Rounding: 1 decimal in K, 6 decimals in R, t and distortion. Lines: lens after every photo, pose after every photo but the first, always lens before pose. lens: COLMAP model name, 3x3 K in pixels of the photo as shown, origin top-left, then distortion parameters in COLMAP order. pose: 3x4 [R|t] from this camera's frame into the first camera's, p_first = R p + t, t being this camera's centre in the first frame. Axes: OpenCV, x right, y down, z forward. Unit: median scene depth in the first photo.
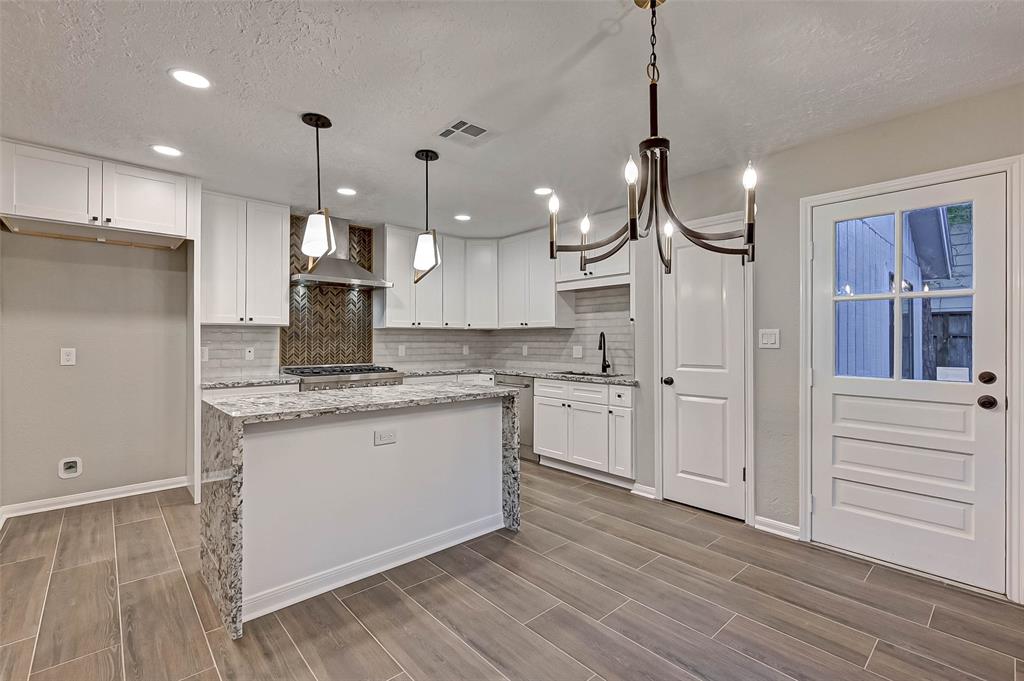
lens RADIAL K [[454.6, 0, 510.8], [0, 454.6, 339.3], [0, 0, 1]] dist [0.000628, 0.001659]
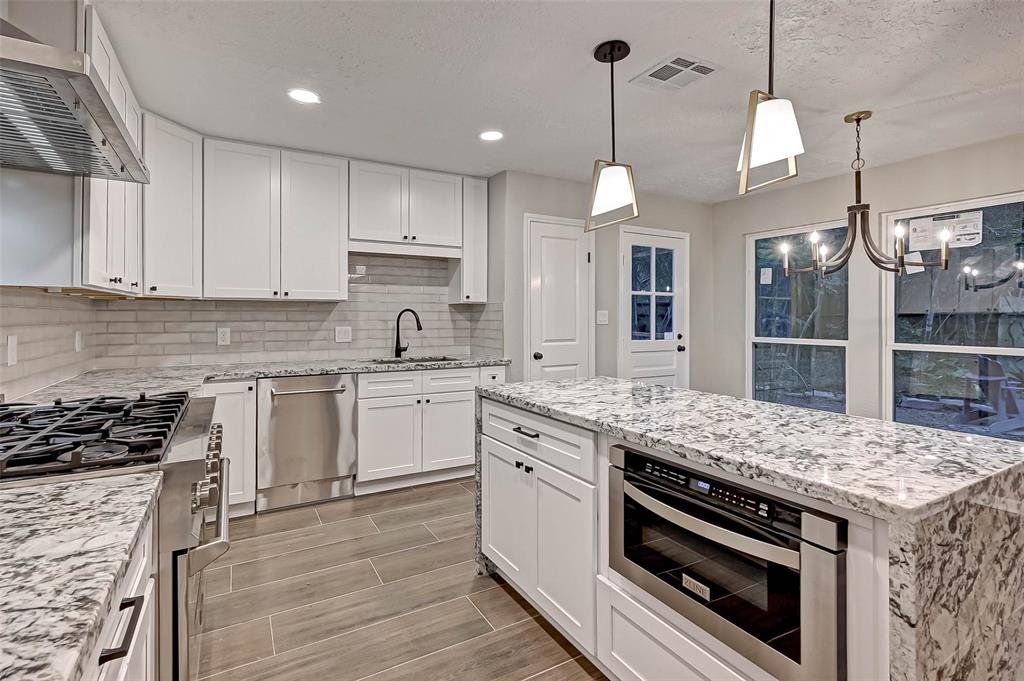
lens RADIAL K [[454.6, 0, 489.3], [0, 454.6, 314.3], [0, 0, 1]] dist [0.000628, 0.001659]
pose [[0.250828, 0.004783, 0.968020, -0.701221], [-0.002599, 0.999988, -0.004267, -0.003789], [-0.968028, -0.001446, 0.250837, 0.783771]]
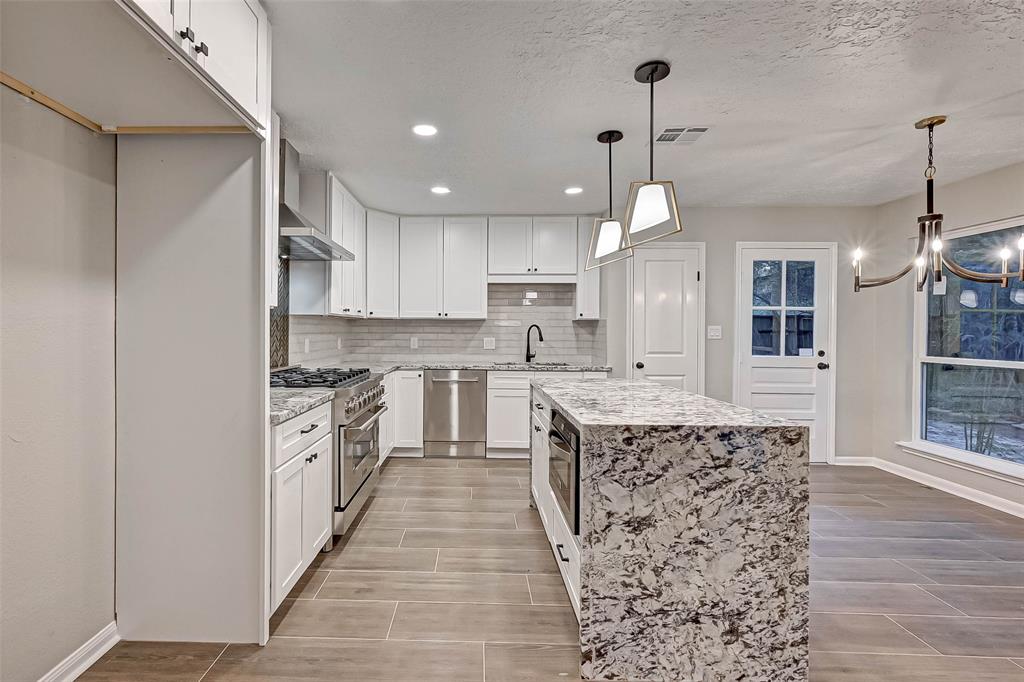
lens RADIAL K [[452.7, 0, 469.6], [0, 452.7, 331.0], [0, 0, 1]] dist [-0.008812, 0.005016]
pose [[0.699650, 0.003812, 0.714476, -0.825486], [-0.007874, 0.999966, 0.002375, -0.003098], [-0.714443, -0.007287, 0.699656, 0.431610]]
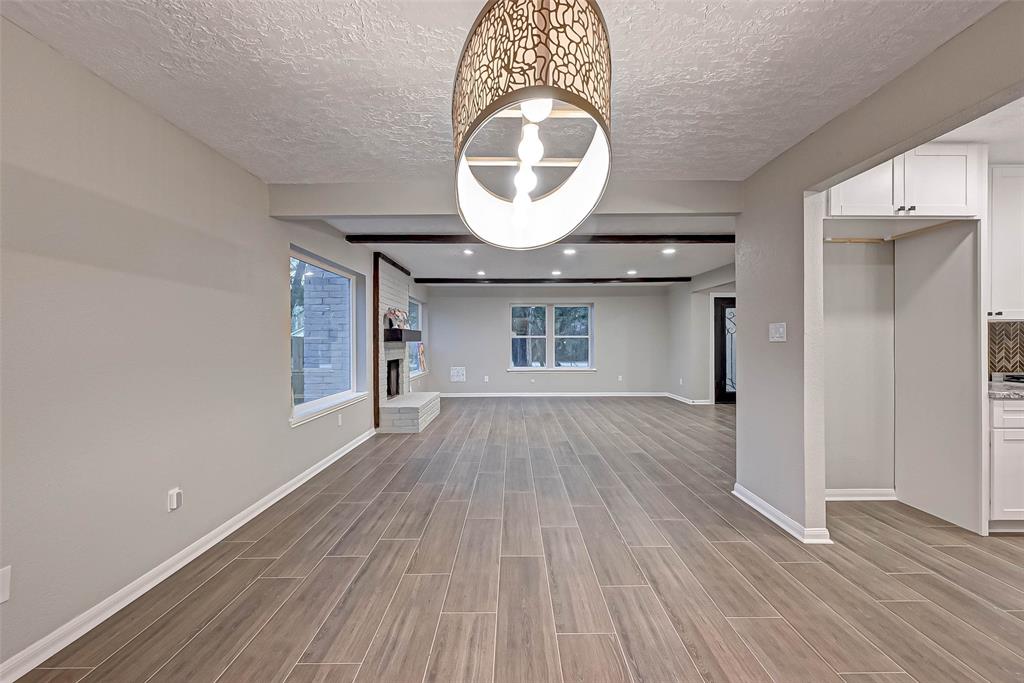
lens RADIAL K [[423.7, 0, 525.9], [0, 423.7, 343.2], [0, 0, 1]] dist [-0.001465, 0.000731]
pose [[0.754166, 0.001147, -0.656683, -0.747213], [0.004796, 0.999962, 0.007254, -0.001093], [0.656666, -0.008620, 0.754132, -0.119439]]
